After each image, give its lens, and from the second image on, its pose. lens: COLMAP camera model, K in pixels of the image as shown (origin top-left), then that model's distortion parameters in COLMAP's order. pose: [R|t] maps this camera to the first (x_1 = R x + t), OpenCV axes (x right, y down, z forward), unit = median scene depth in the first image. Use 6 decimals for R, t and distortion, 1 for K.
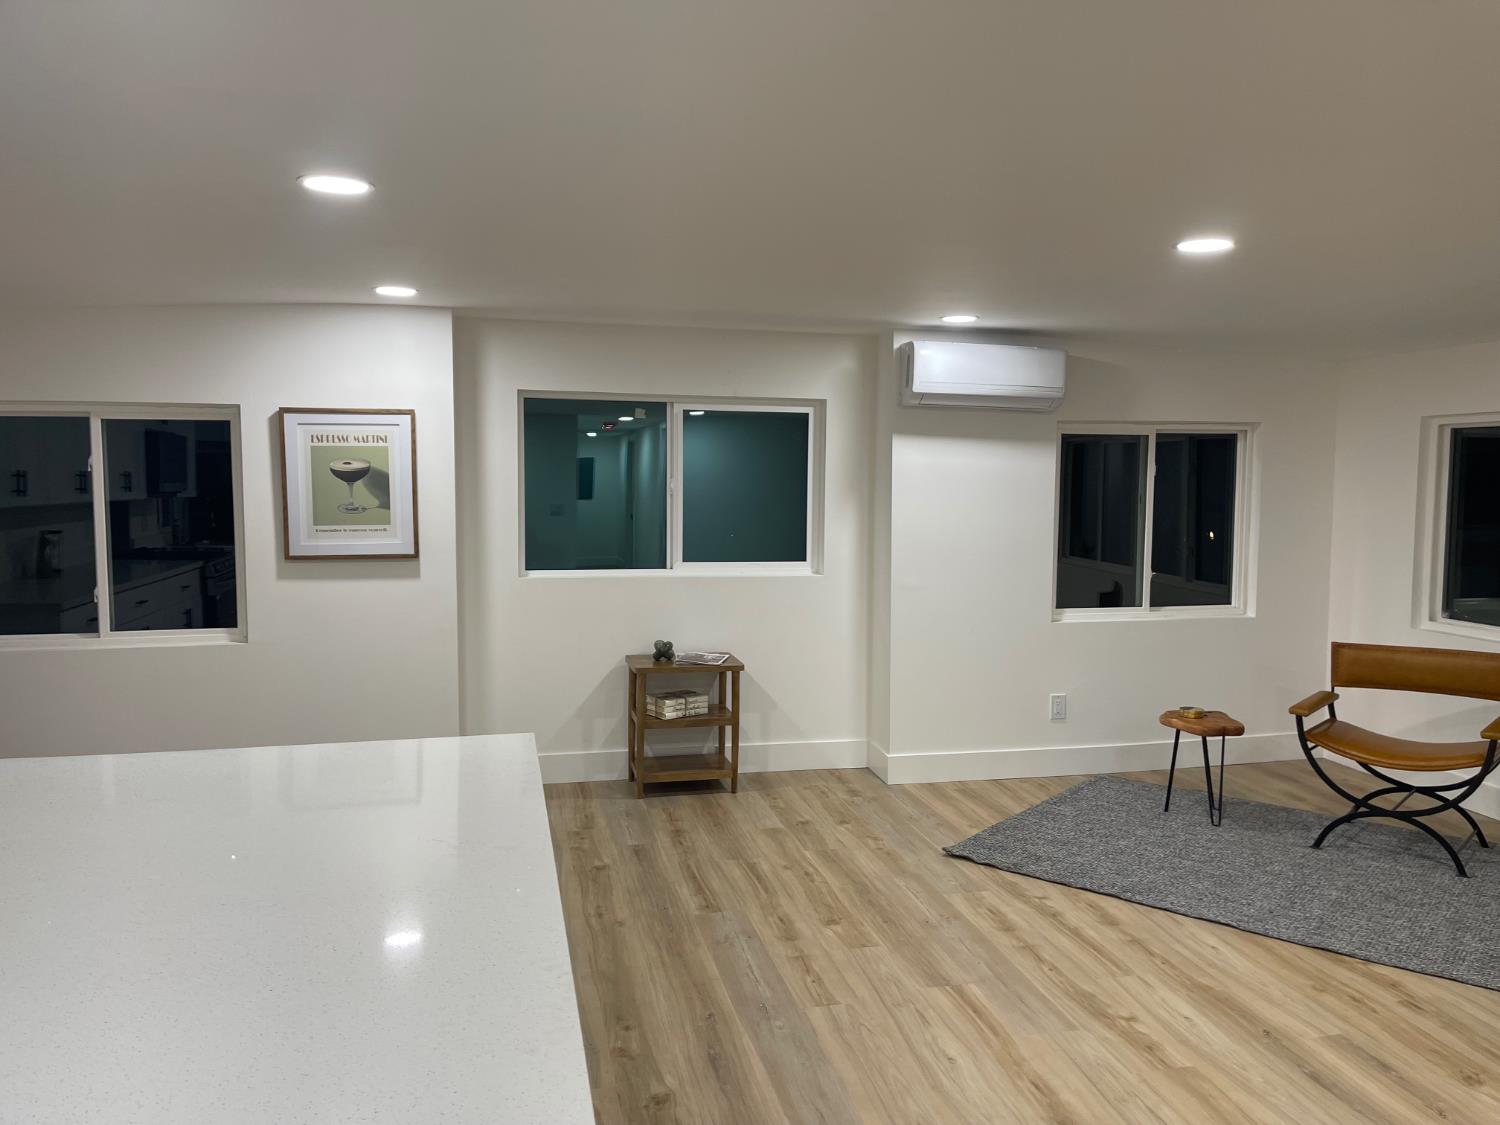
lens RADIAL K [[1128.3, 0, 760.2], [0, 1128.3, 560.3], [0, 0, 1]] dist [0.081212, -0.107955]
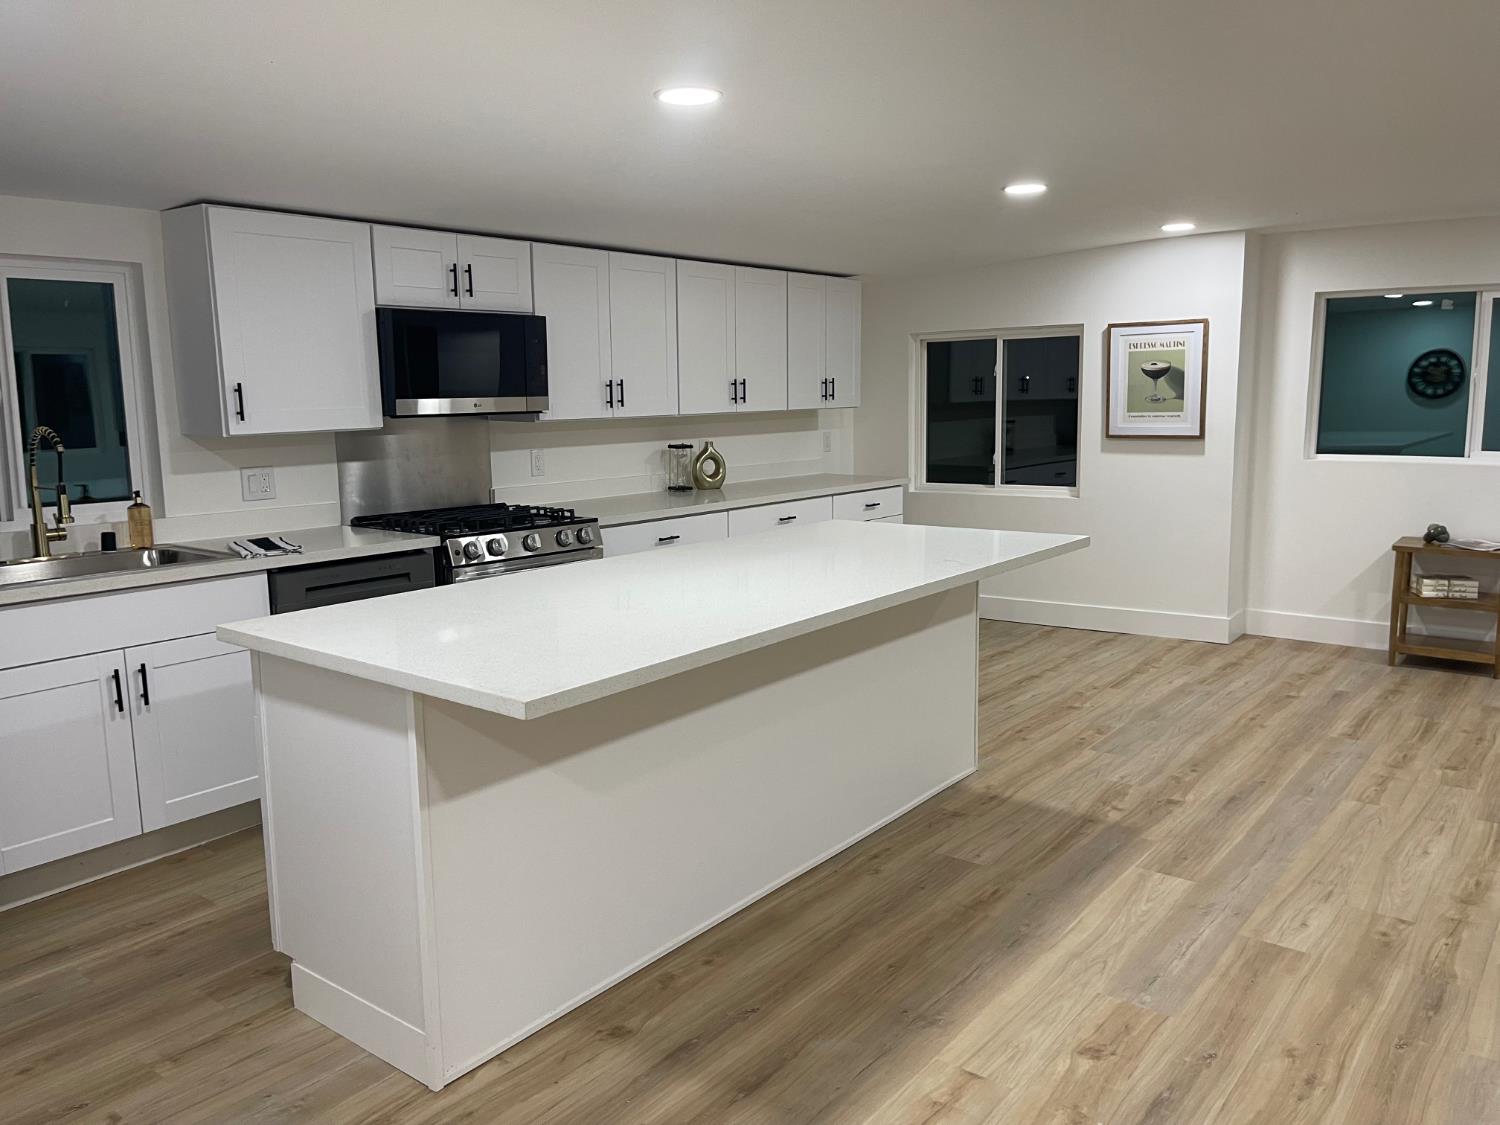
lens RADIAL K [[1128.3, 0, 760.2], [0, 1128.3, 560.3], [0, 0, 1]] dist [0.081212, -0.107955]
pose [[0.629650, 0.101388, -0.770235, 0.373684], [-0.038043, 0.994282, 0.099781, 0.024403], [0.775947, -0.033525, 0.629907, -0.171342]]
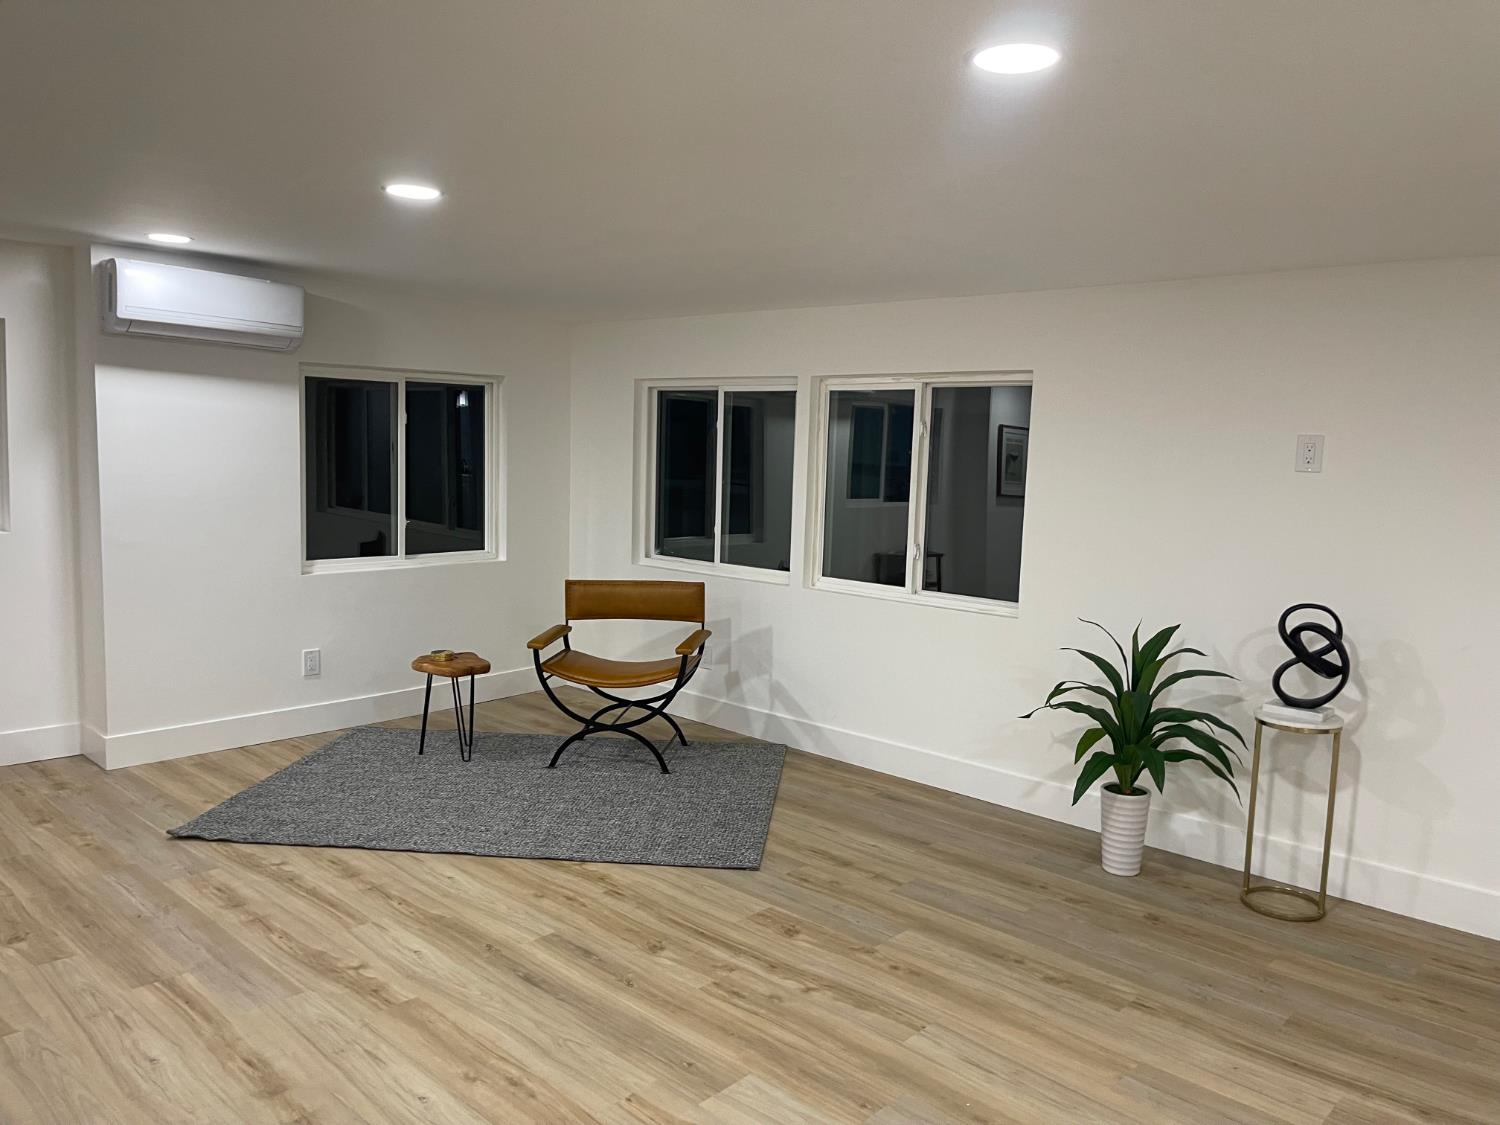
lens RADIAL K [[1128.3, 0, 760.2], [0, 1128.3, 560.3], [0, 0, 1]] dist [0.081212, -0.107955]
pose [[0.824846, -0.041472, 0.563834, 0.041744], [0.016939, 0.998671, 0.048674, 0.002539], [-0.565103, -0.030598, 0.824453, -0.005840]]
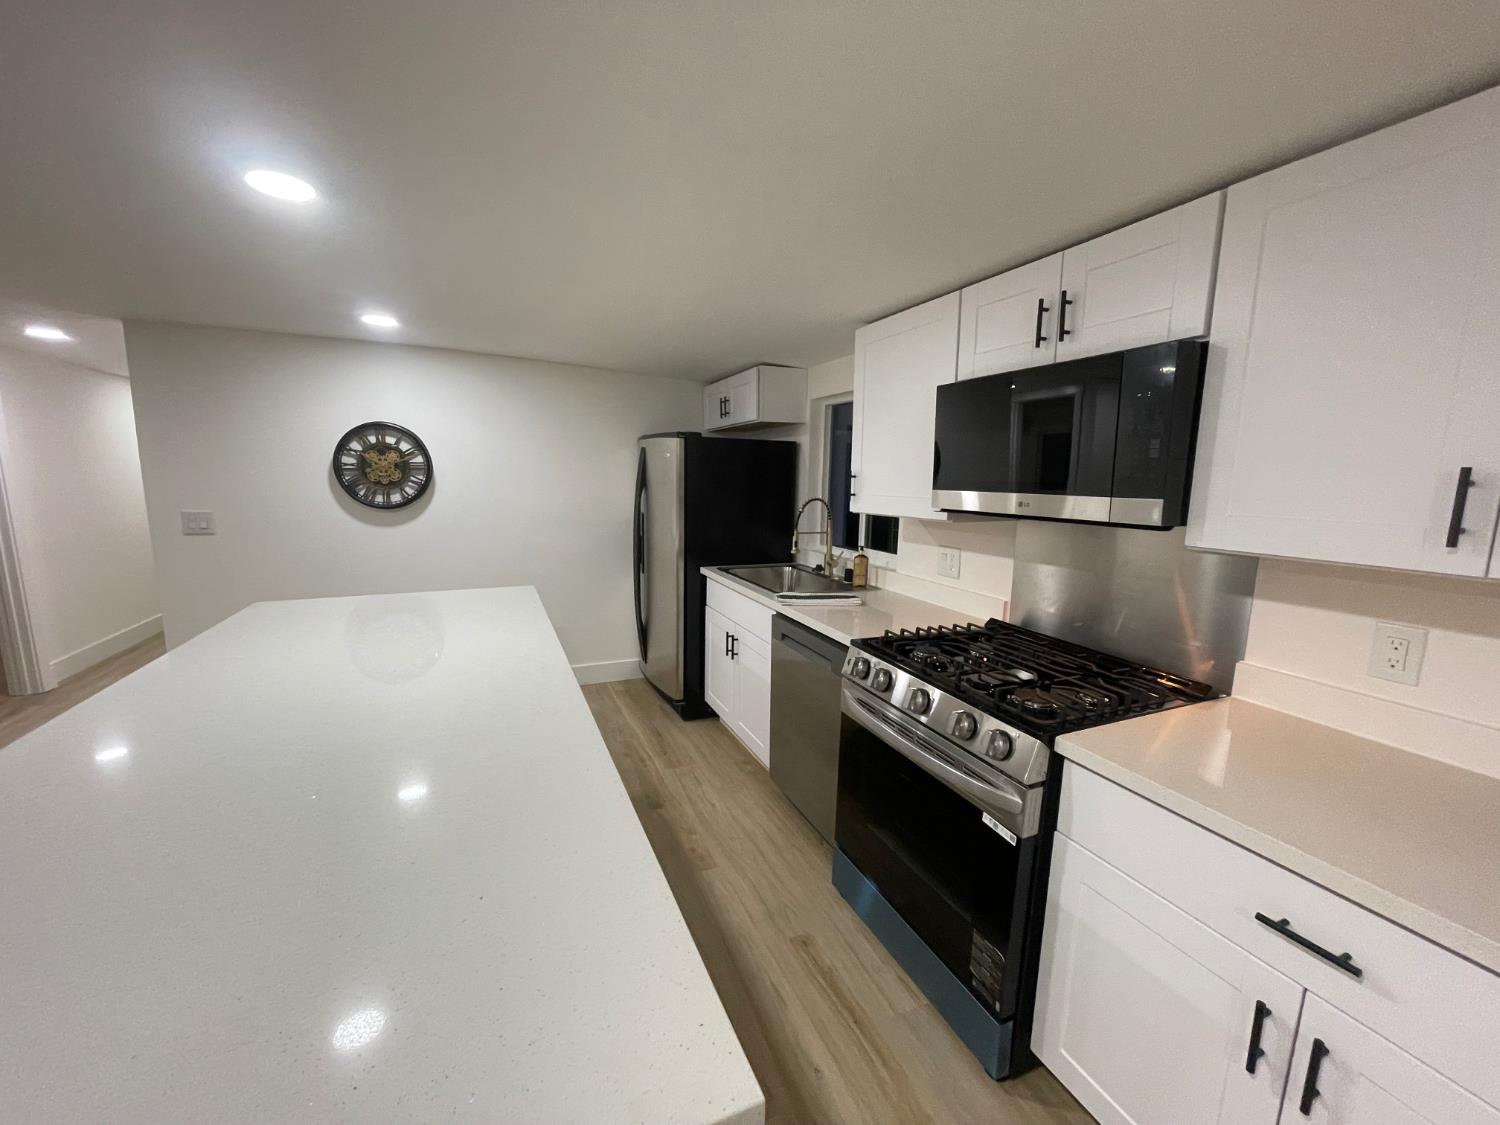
lens RADIAL K [[601.1, 0, 741.2], [0, 601.1, 570.9], [0, 0, 1]] dist [-0.004036, -0.000151]
pose [[-0.985257, 0.007630, -0.170910, -0.299052], [-0.032379, 0.972632, 0.230082, -0.037908], [0.167989, 0.232224, -0.958046, 0.557727]]
